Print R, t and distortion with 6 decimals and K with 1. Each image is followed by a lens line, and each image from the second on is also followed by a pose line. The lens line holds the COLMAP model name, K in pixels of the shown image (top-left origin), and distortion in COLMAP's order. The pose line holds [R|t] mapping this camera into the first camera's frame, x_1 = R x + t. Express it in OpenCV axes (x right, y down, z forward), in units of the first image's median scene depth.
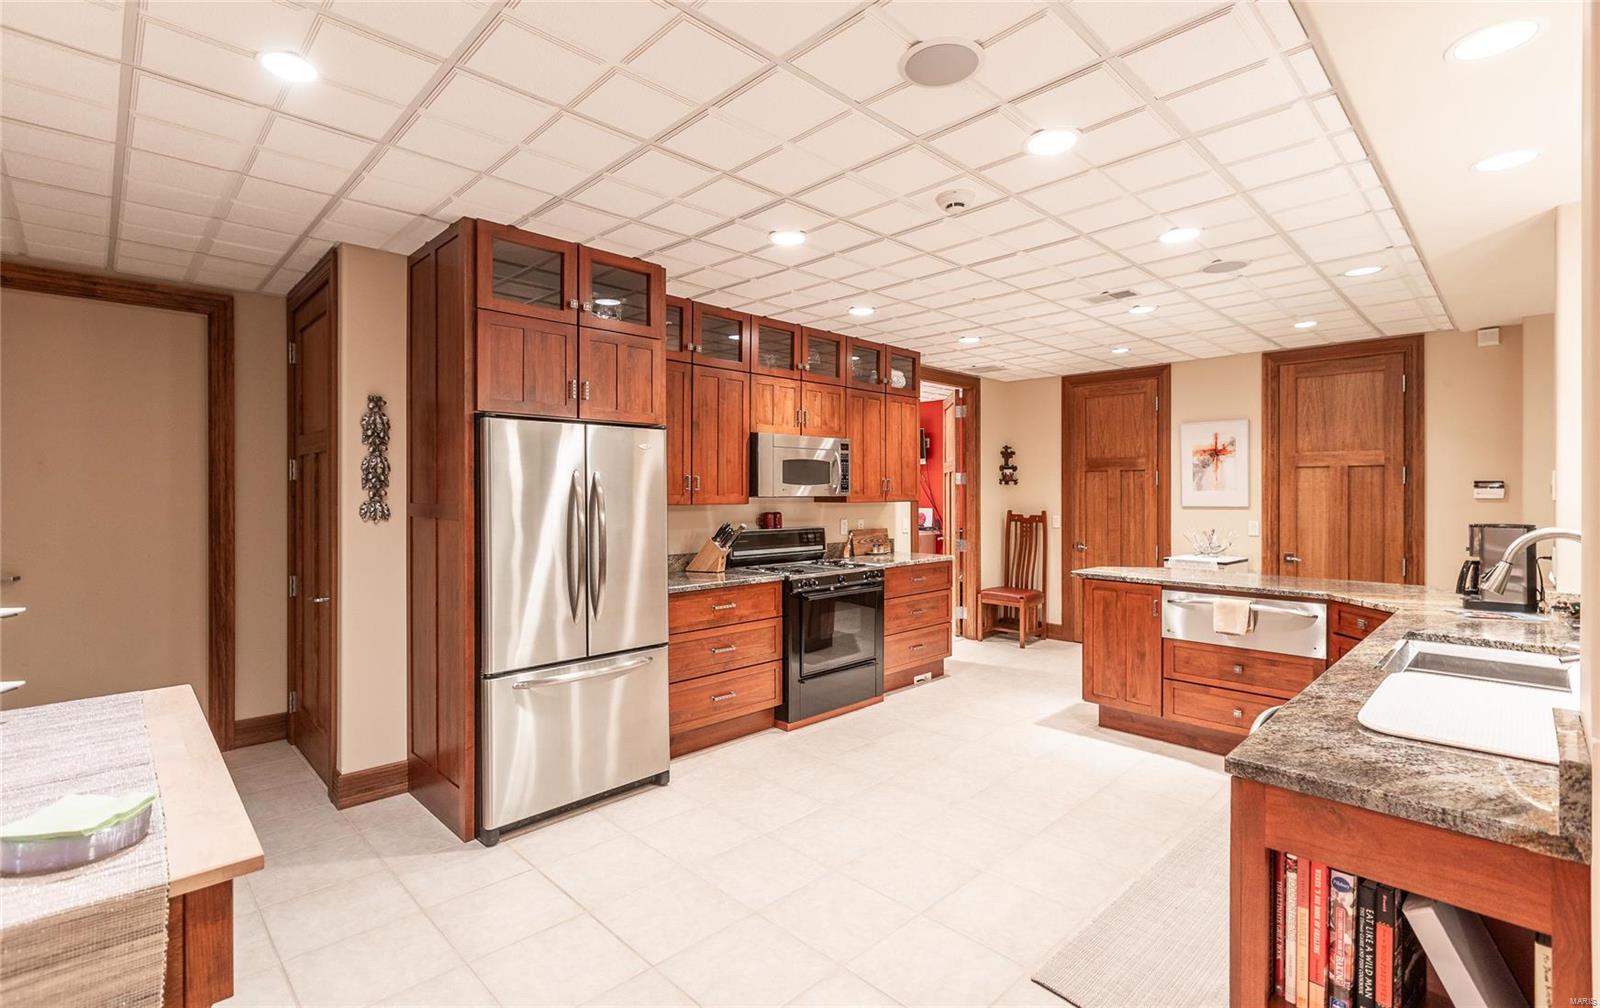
lens RADIAL K [[727.7, 0, 797.0], [0, 727.7, 495.2], [0, 0, 1]] dist [0.003742, 0.000139]
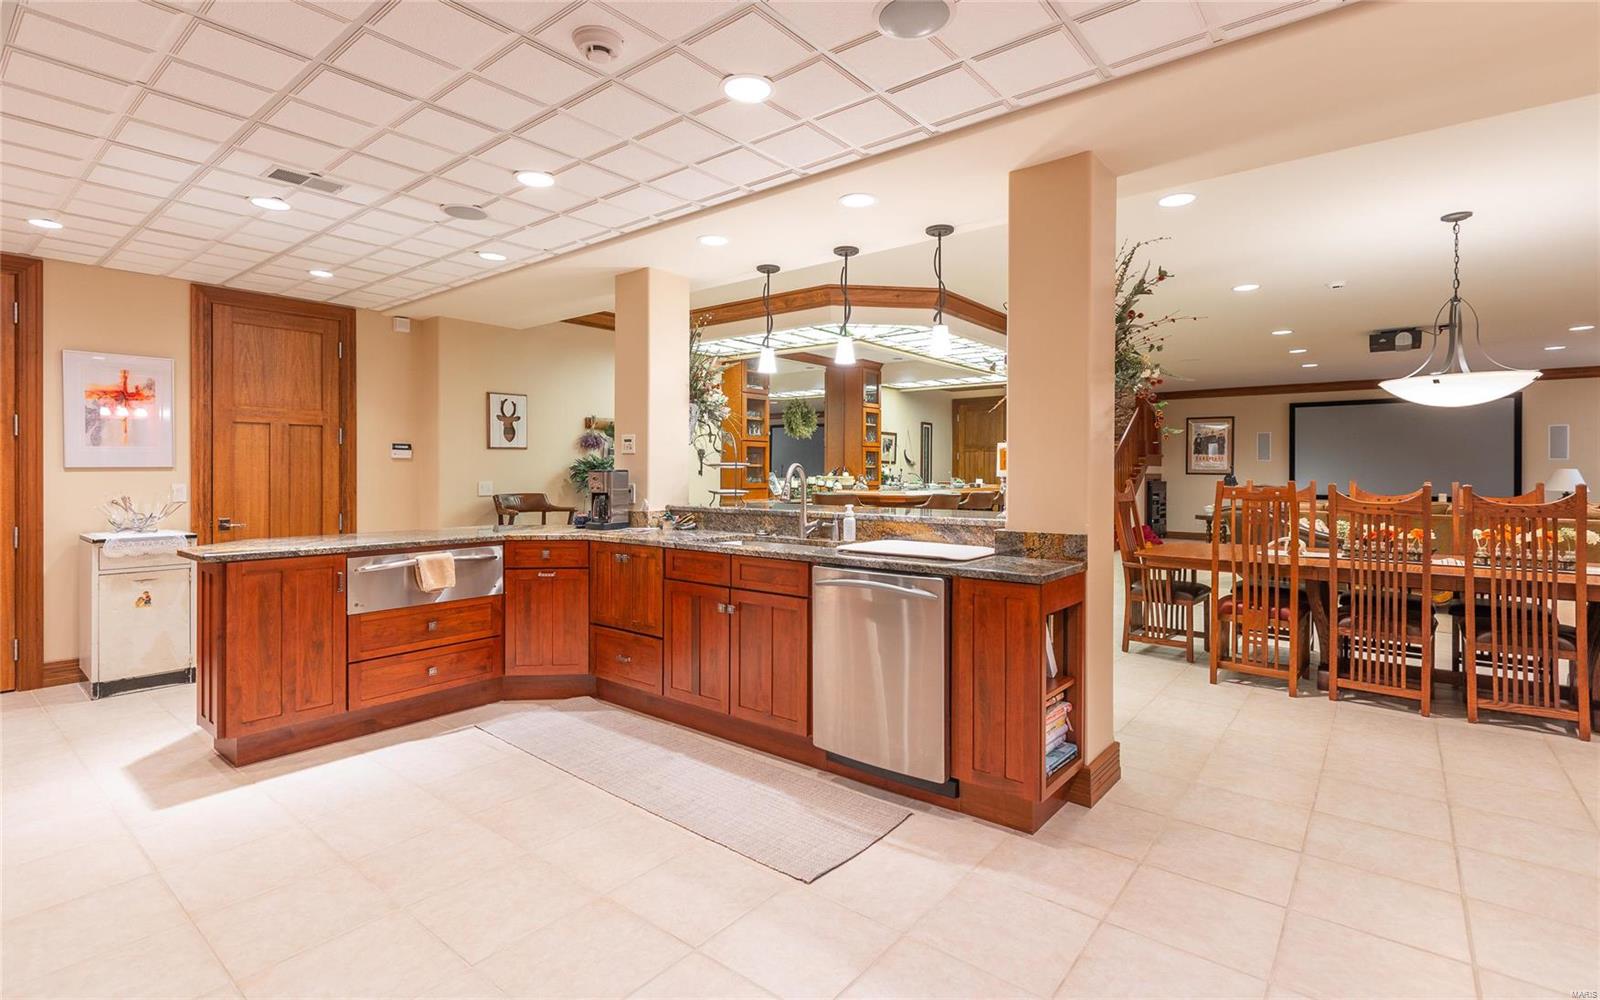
lens RADIAL K [[727.7, 0, 782.3], [0, 727.7, 473.4], [0, 0, 1]] dist [0.003742, 0.000139]
pose [[-0.102485, -0.005106, 0.994721, -0.290395], [0.002217, 0.999983, 0.005361, 0.022428], [-0.994732, 0.002755, -0.102472, 0.453292]]
